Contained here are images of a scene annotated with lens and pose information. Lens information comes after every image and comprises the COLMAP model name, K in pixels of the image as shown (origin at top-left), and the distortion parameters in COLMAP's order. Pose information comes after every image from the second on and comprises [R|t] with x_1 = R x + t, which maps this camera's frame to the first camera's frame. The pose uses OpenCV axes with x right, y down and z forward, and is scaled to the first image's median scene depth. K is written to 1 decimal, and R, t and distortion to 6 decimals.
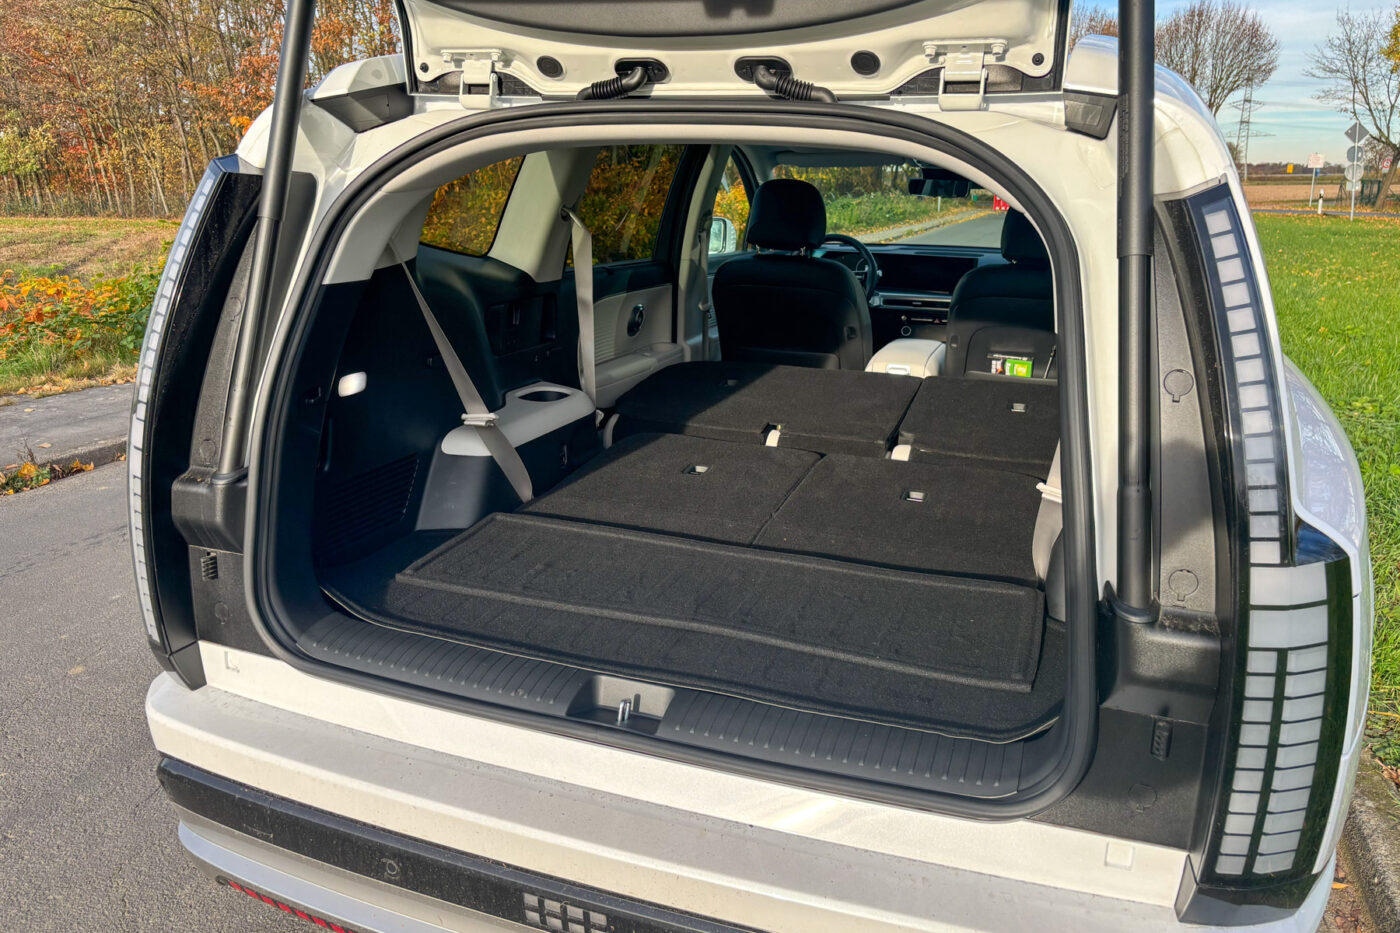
lens RADIAL K [[1087.5, 0, 687.6], [0, 1087.5, 460.9], [0, 0, 1]] dist [0.015636, -0.021242]
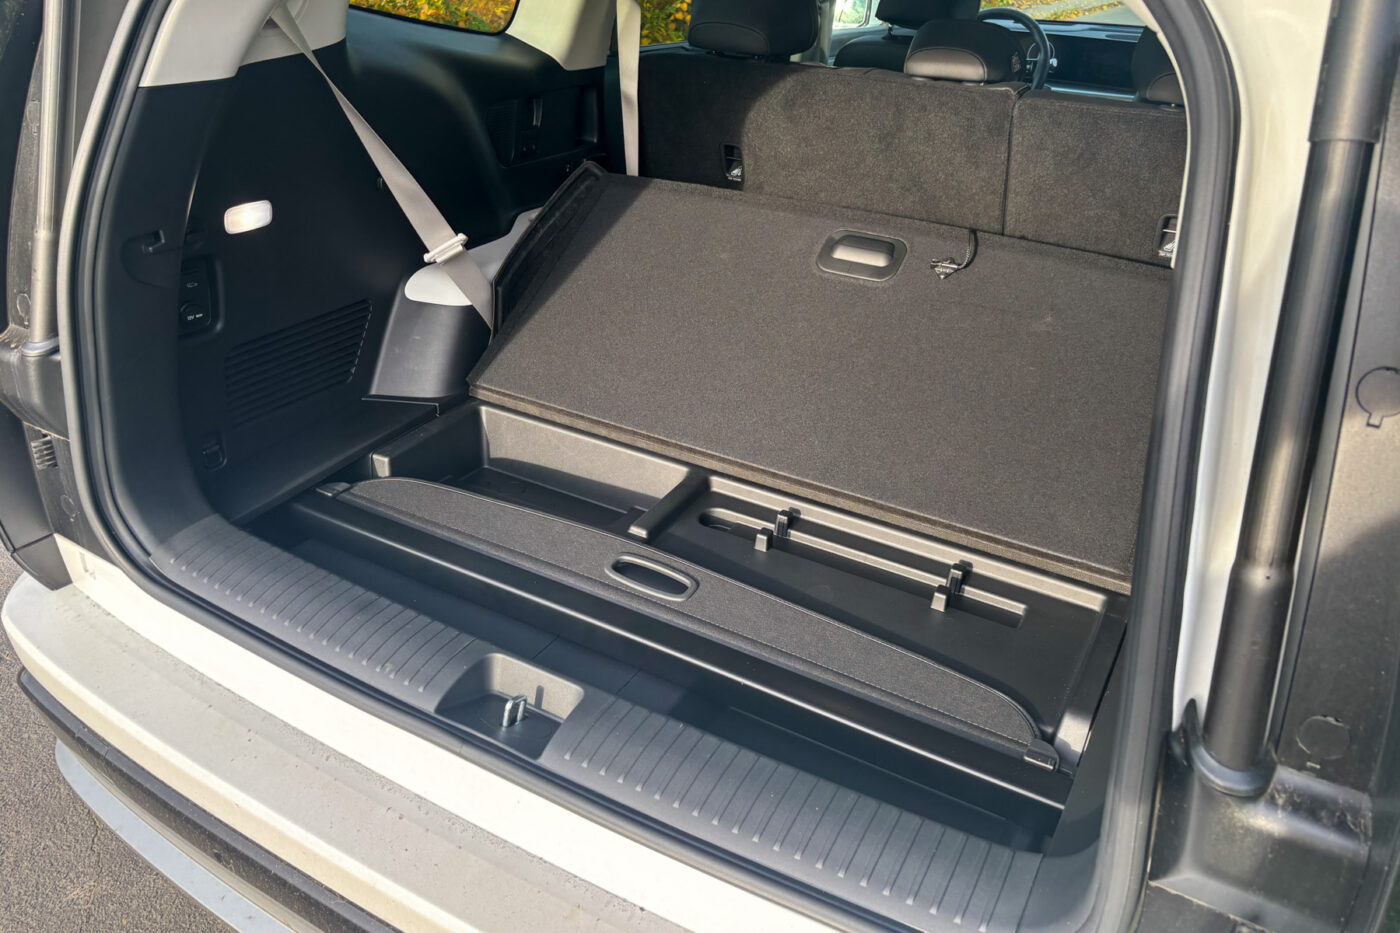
lens RADIAL K [[1087.5, 0, 701.6], [0, 1087.5, 476.2], [0, 0, 1]] dist [0.015636, -0.021242]
pose [[0.987003, 0.093952, -0.130377, 0.132172], [-0.063679, 0.973538, 0.219474, -0.087157], [0.147547, -0.208319, 0.966868, 0.289553]]
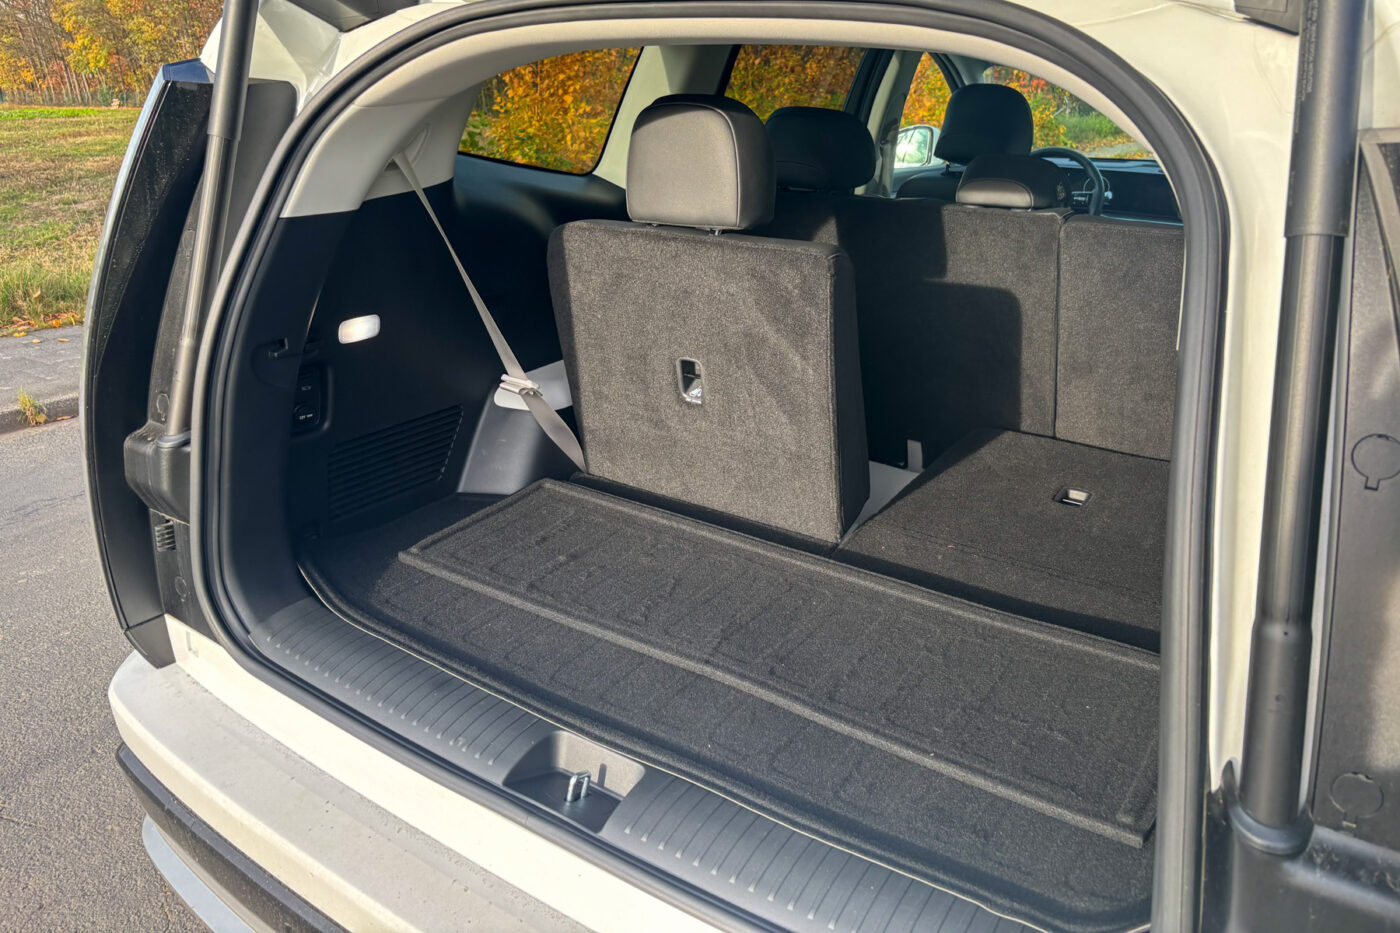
lens RADIAL K [[1087.5, 0, 688.7], [0, 1087.5, 400.7], [0, 0, 1]] dist [0.015636, -0.021242]
pose [[0.971750, 0.069117, -0.225667, 0.151886], [-0.061223, 0.997248, 0.041804, -0.070684], [0.227935, -0.026807, 0.973307, 0.239359]]
